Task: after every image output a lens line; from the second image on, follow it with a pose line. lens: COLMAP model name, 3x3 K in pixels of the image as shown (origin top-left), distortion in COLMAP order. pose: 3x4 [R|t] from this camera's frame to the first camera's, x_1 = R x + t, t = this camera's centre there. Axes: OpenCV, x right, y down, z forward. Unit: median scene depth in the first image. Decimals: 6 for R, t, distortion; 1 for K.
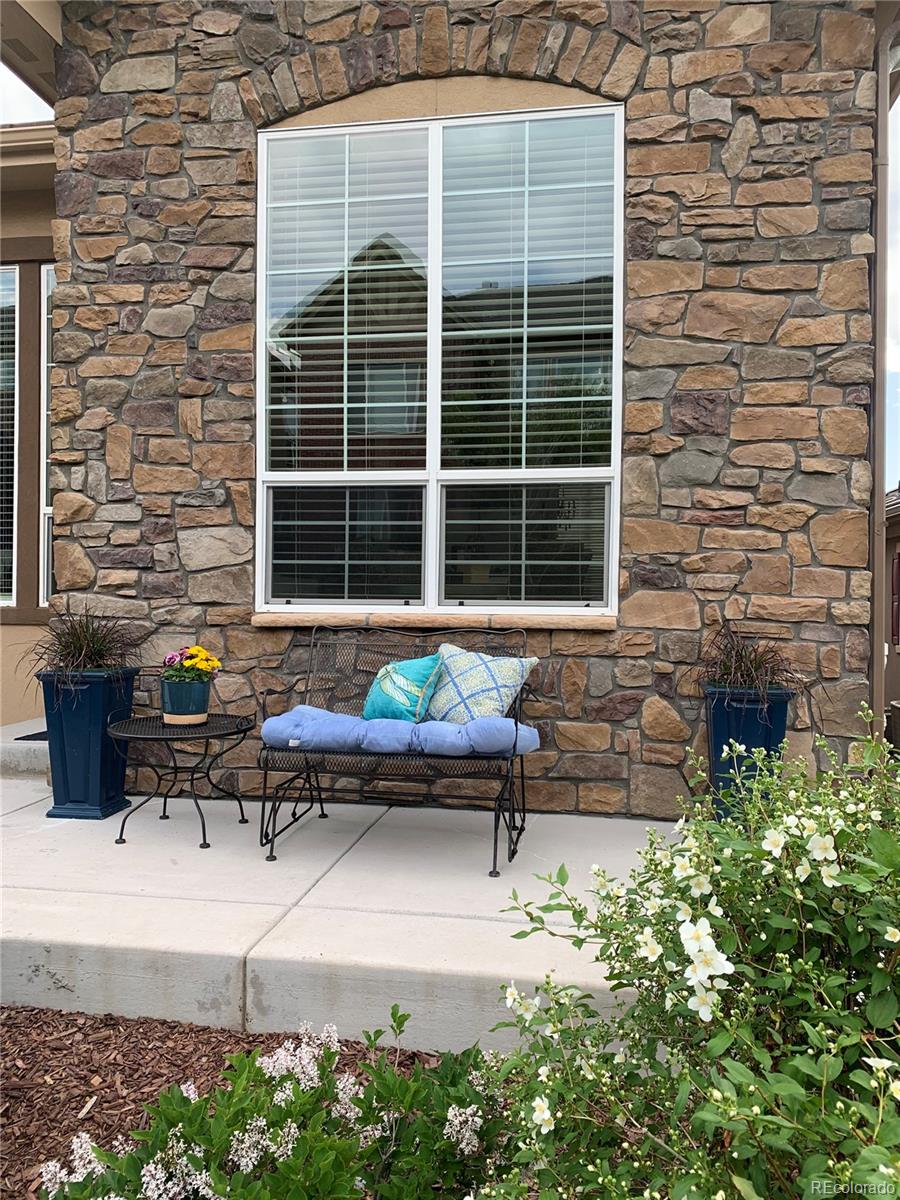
lens RADIAL K [[923.0, 0, 450.0], [0, 923.0, 600.0], [0, 0, 1]] dist [0.007607, 0.000569]
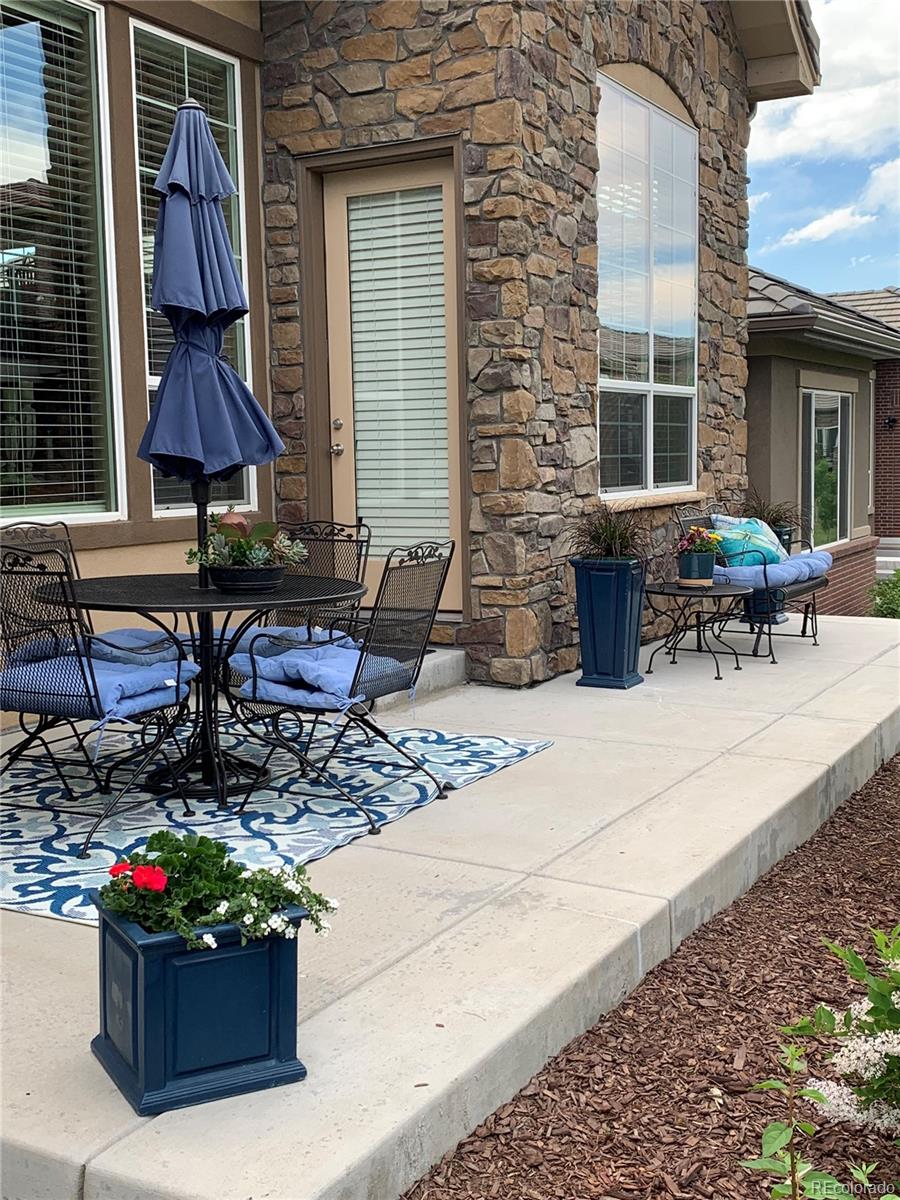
lens RADIAL K [[1354.8, 0, 449.3], [0, 1354.8, 630.1], [0, 0, 1]] dist [0.102423, -0.225325]
pose [[0.335369, -0.138418, 0.931863, -1.876275], [0.023990, 0.990081, 0.138431, -0.066512], [-0.941781, -0.024070, 0.335364, 0.587860]]
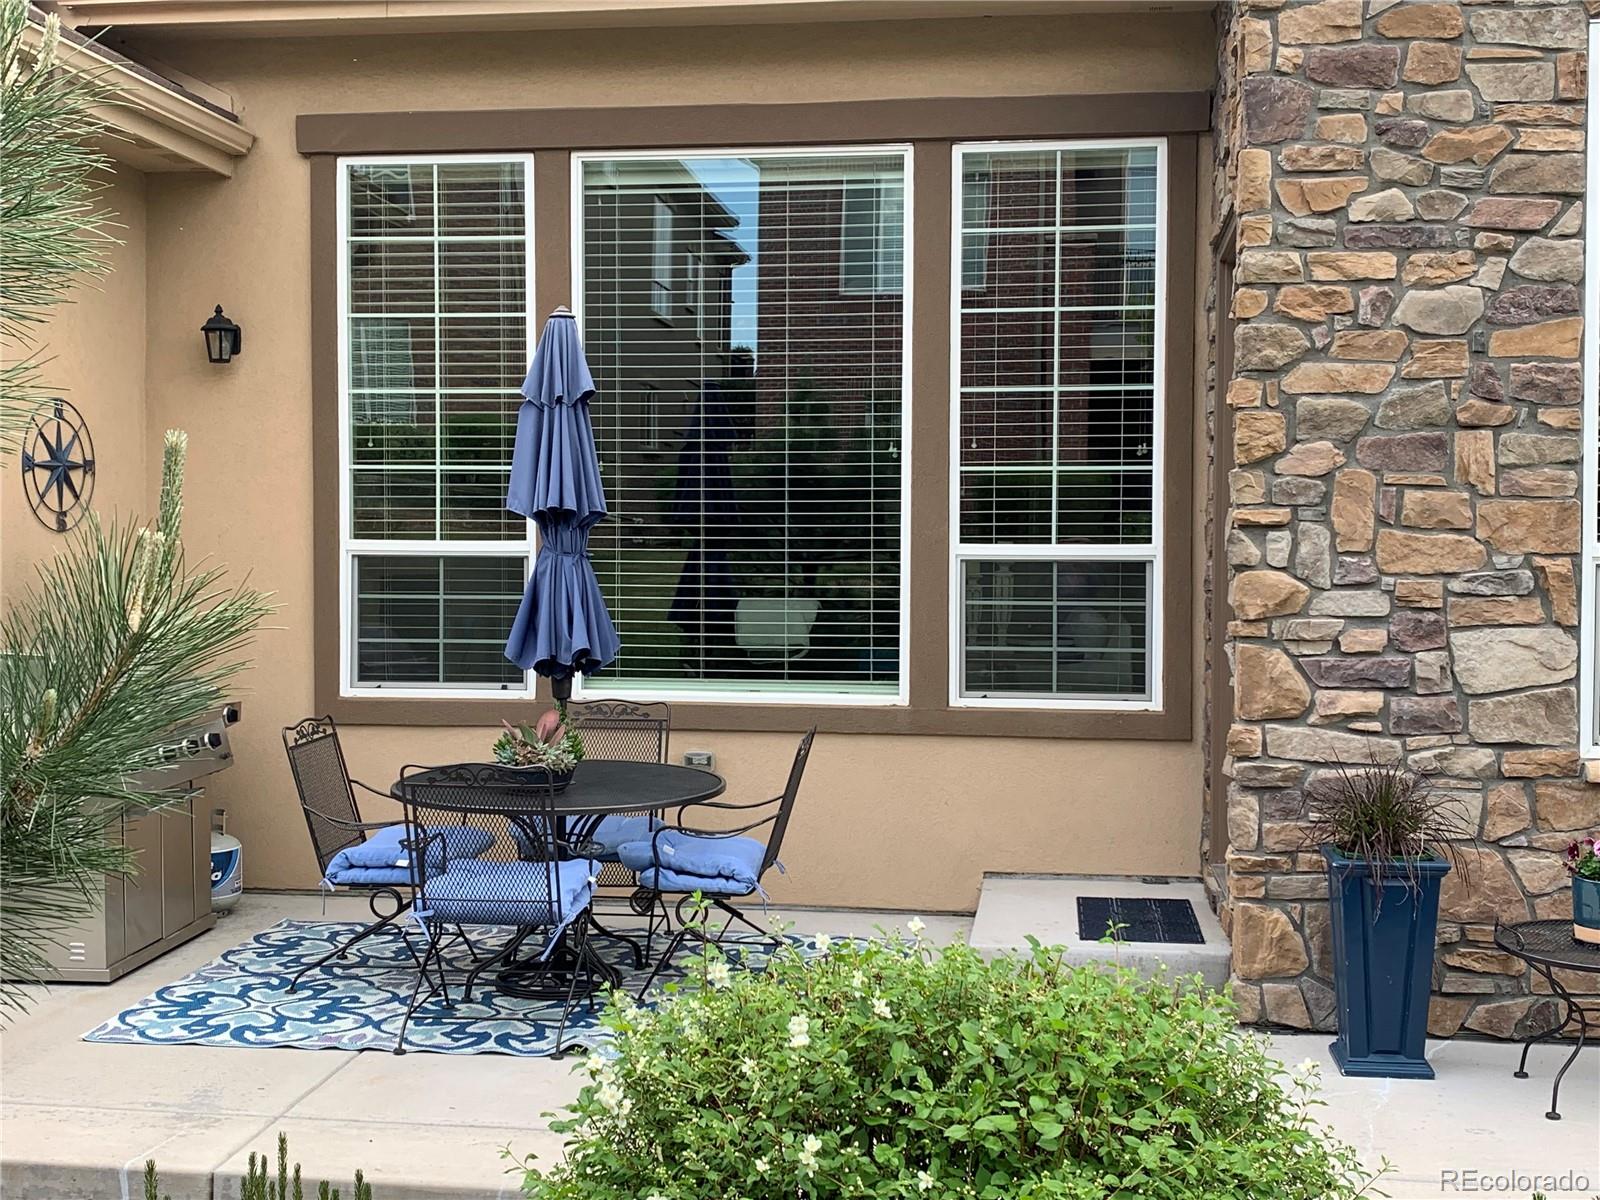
lens RADIAL K [[1806.4, 0, 800.0], [0, 1806.4, 600.0], [0, 0, 1]] dist [0.102423, -0.225325]
pose [[0.999701, -0.002928, 0.024285, -0.785400], [0.002563, 0.999884, 0.015046, -0.118262], [-0.024326, -0.014980, 0.999592, -0.276102]]
